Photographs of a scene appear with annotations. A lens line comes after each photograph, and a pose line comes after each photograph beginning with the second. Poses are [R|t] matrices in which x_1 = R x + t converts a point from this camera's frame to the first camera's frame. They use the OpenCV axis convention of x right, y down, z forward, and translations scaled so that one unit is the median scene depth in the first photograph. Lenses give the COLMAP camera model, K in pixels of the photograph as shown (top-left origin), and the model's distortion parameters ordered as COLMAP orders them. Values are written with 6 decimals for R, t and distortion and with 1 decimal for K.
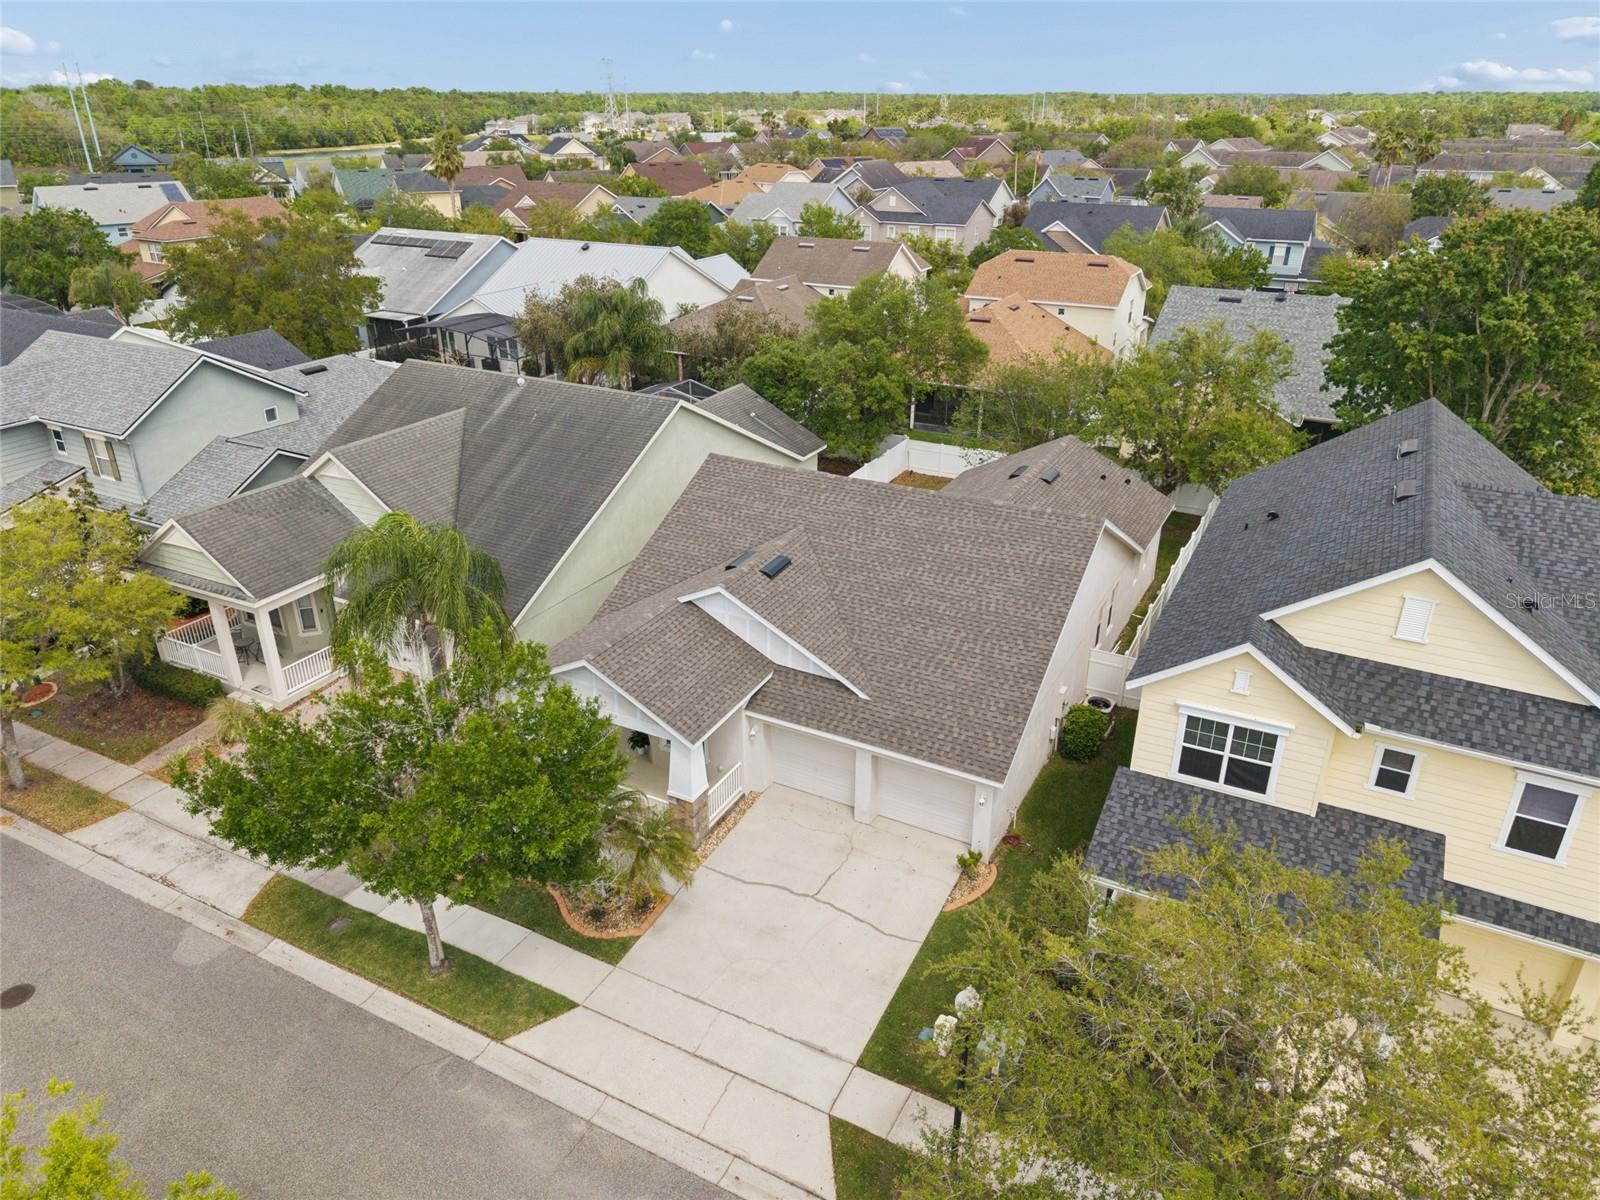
lens RADIAL K [[1079.6, 0, 800.0], [0, 1079.6, 601.6], [0, 0, 1]] dist [0.010291, 0.001433]
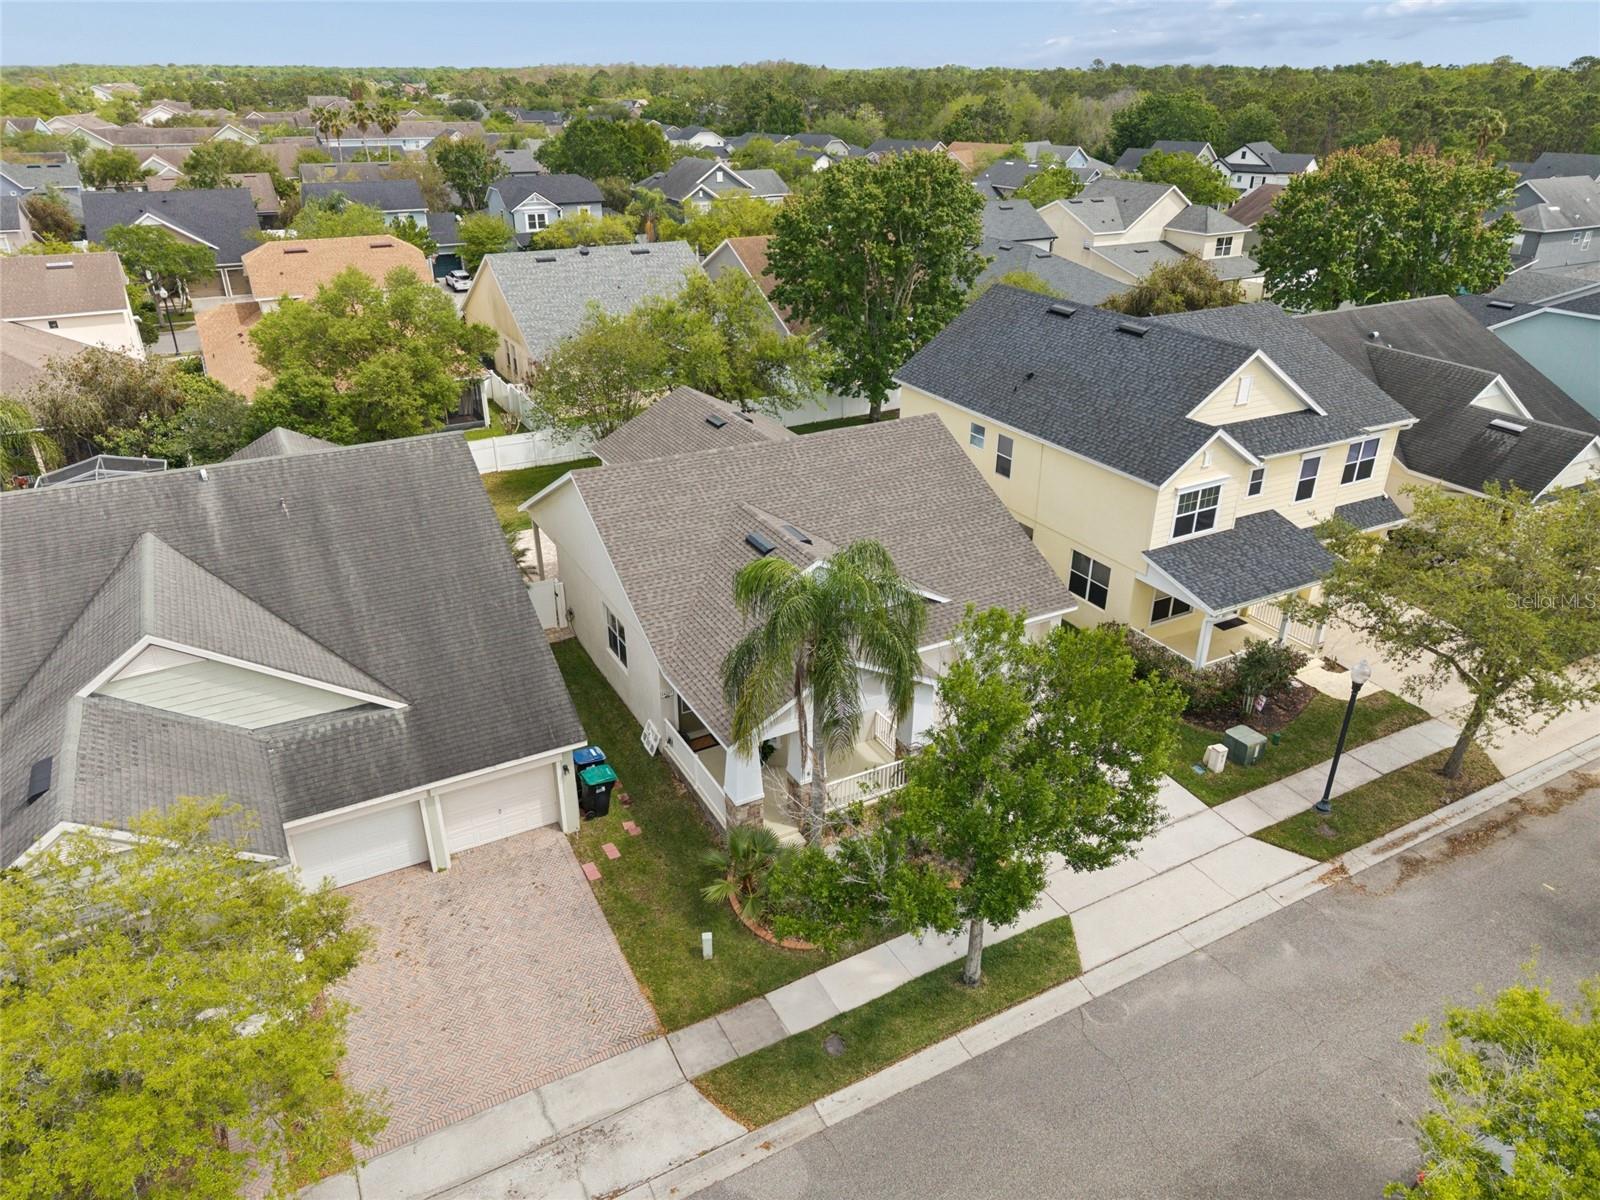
lens RADIAL K [[1079.6, 0, 801.6], [0, 1079.6, 598.4], [0, 0, 1]] dist [0.010291, 0.001433]
pose [[0.553646, -0.365534, 0.748239, -1.088353], [0.351331, 0.917162, 0.188096, -0.225958], [-0.755012, 0.158741, 0.636206, 0.475548]]
